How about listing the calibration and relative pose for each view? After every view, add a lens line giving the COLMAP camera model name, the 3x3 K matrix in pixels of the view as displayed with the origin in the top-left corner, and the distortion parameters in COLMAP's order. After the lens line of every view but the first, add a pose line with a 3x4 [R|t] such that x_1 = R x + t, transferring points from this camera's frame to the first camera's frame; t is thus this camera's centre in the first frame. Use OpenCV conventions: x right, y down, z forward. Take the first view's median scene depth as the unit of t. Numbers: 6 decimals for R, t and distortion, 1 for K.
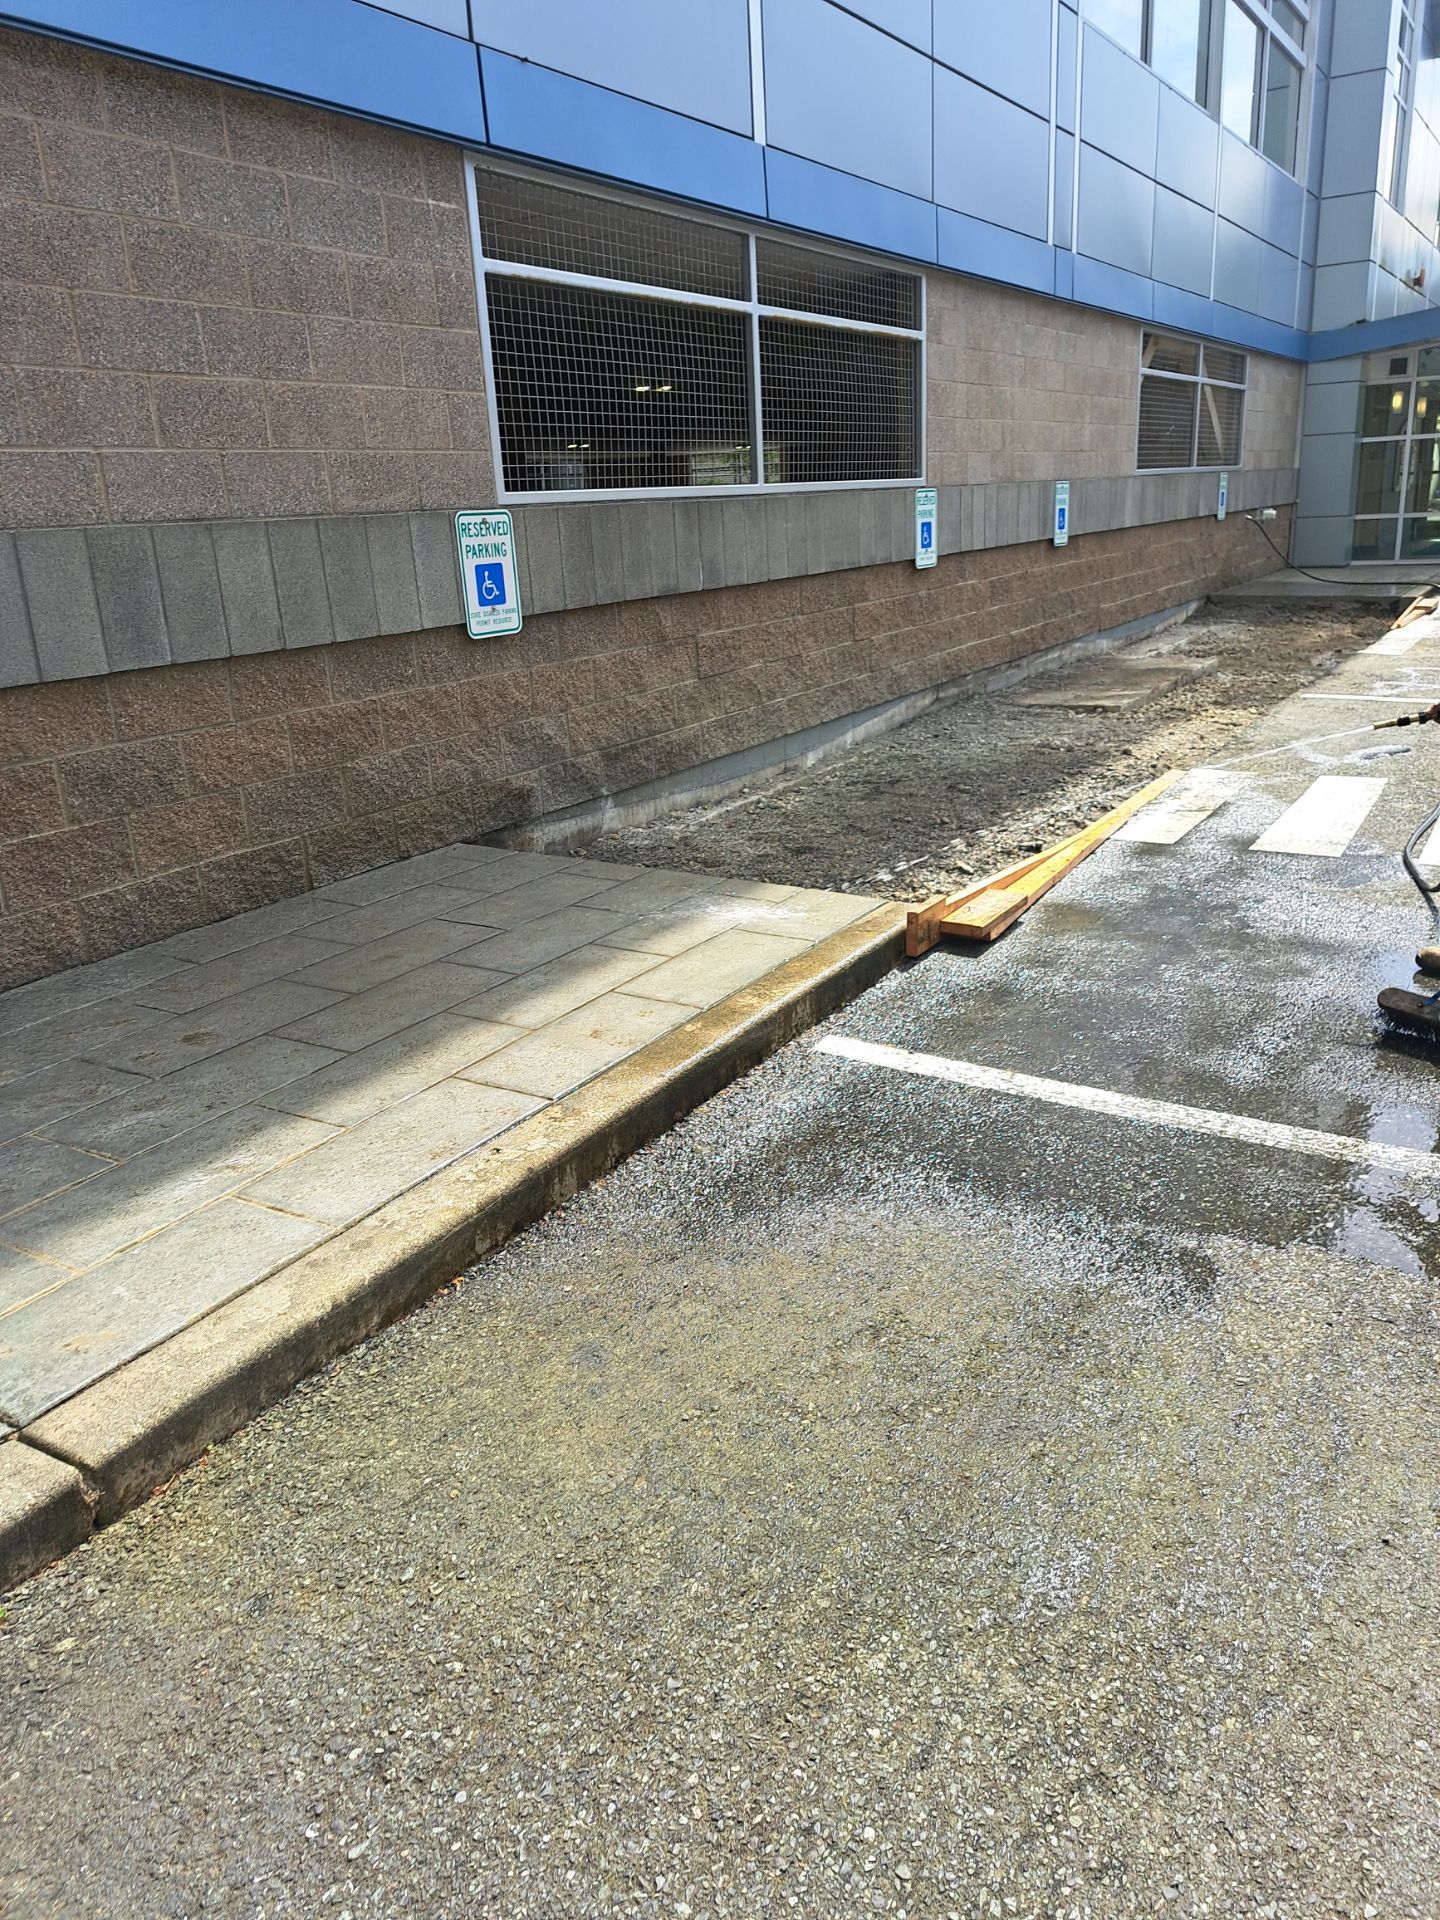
lens RADIAL K [[1365.0, 0, 728.5], [0, 1365.0, 937.0], [0, 0, 1]] dist [0.052800, -0.048385]
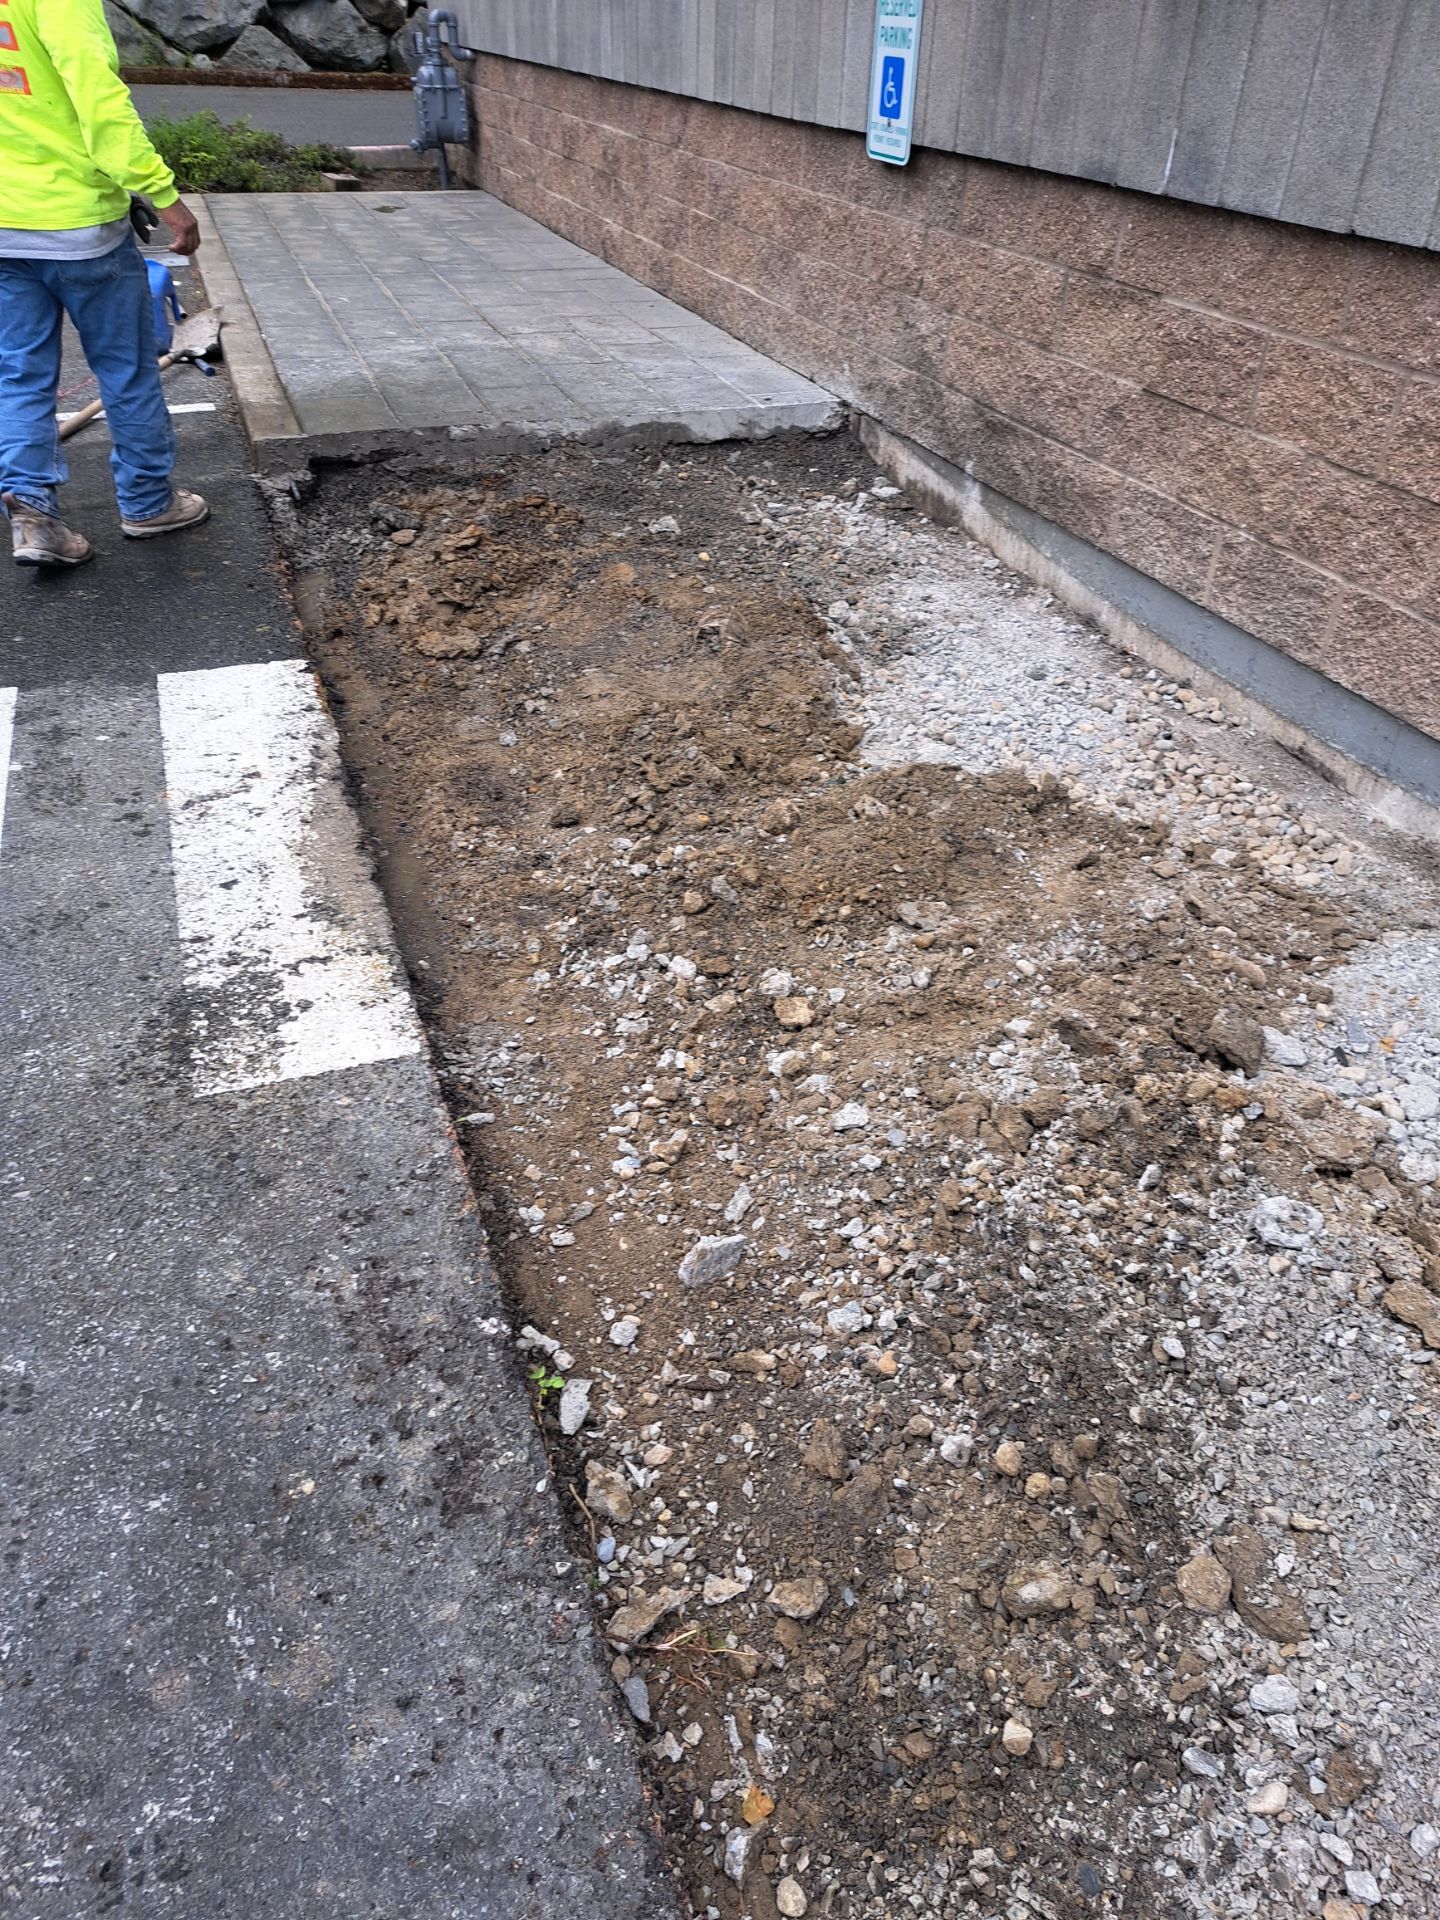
lens RADIAL K [[1414.0, 0, 769.2], [0, 1414.0, 938.2], [0, 0, 1]] dist [0.060021, -0.043022]
pose [[-0.601802, 0.455148, -0.656258, 0.407236], [-0.252437, 0.671180, 0.696988, -0.313941], [0.757700, 0.585113, -0.289022, 0.950316]]
